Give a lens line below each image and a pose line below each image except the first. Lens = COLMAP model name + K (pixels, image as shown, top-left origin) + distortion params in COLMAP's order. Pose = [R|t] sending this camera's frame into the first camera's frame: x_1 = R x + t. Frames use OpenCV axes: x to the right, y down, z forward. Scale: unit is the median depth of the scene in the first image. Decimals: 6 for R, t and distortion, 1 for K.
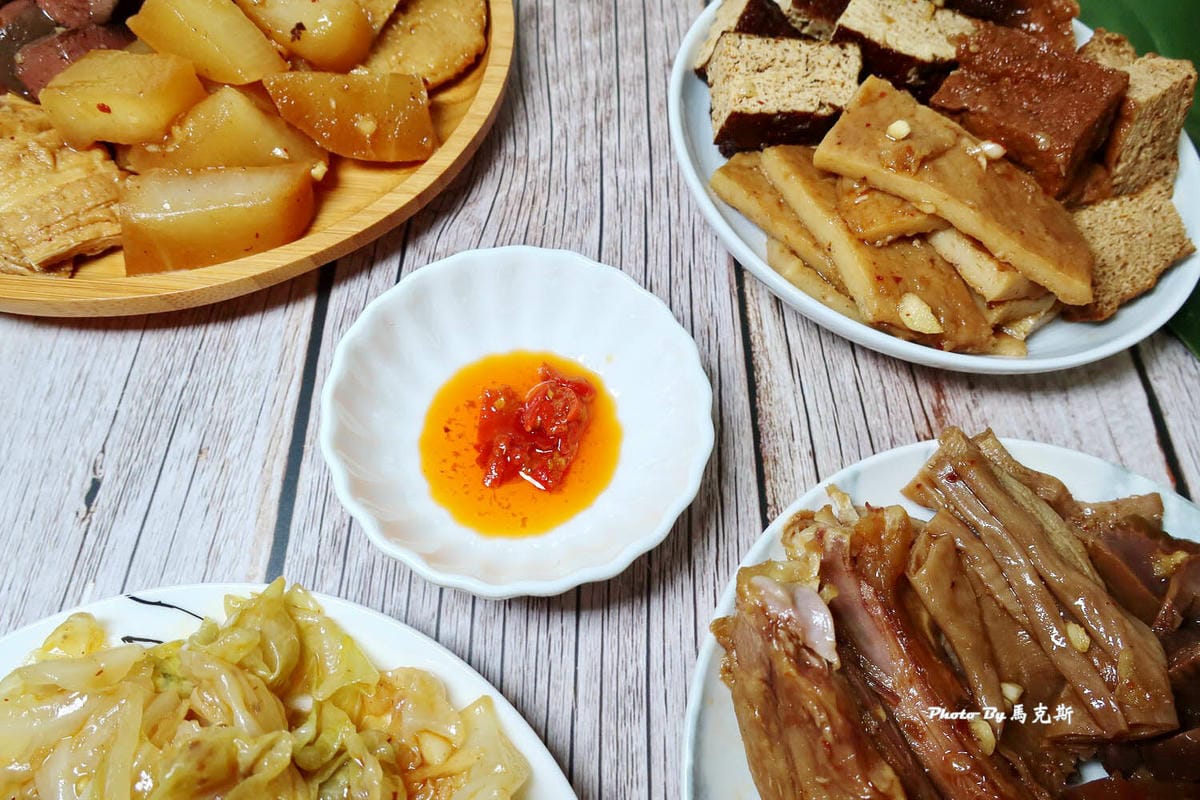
lens RADIAL K [[799.7, 0, 594.7], [0, 799.7, 393.0], [0, 0, 1]] dist [-0.019476, -0.003426]
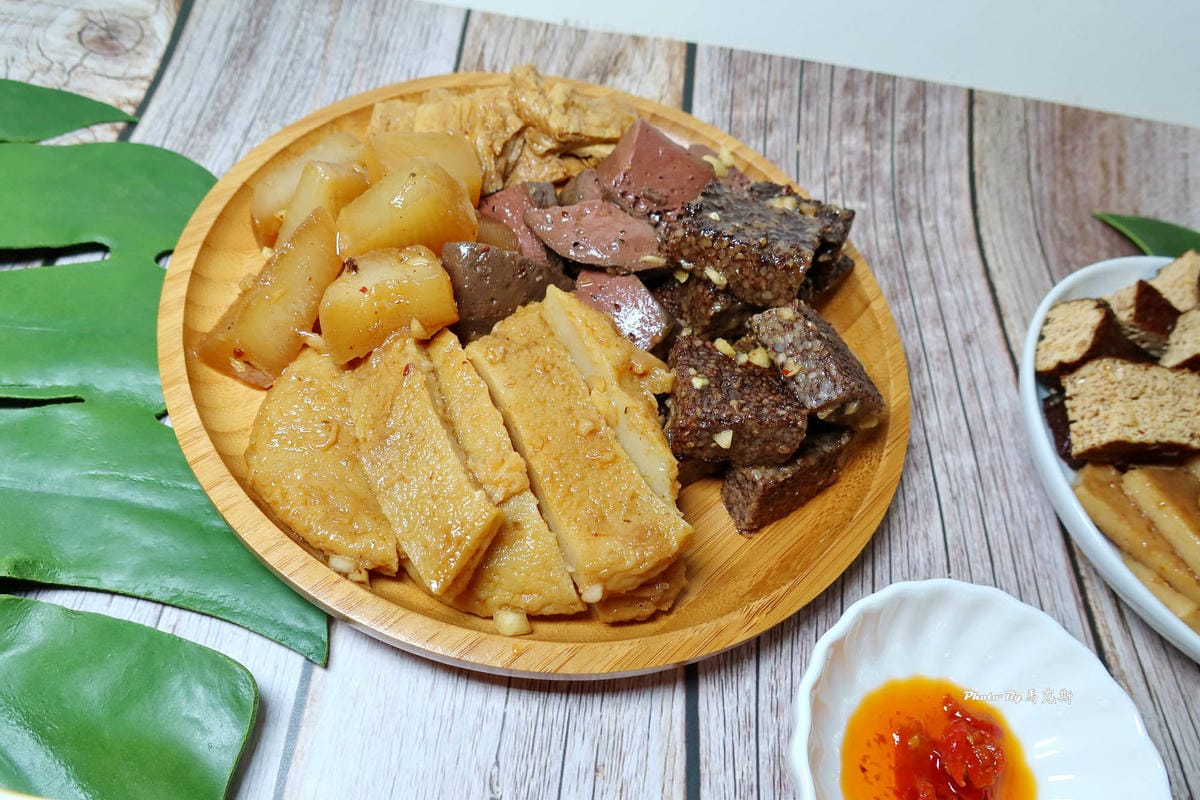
lens RADIAL K [[799.7, 0, 600.8], [0, 799.7, 397.4], [0, 0, 1]] dist [-0.019476, -0.003426]
pose [[0.995137, 0.096289, 0.020742, -0.537239], [-0.092993, 0.987866, -0.124388, -0.235069], [-0.032468, 0.121854, 0.992017, 0.020194]]
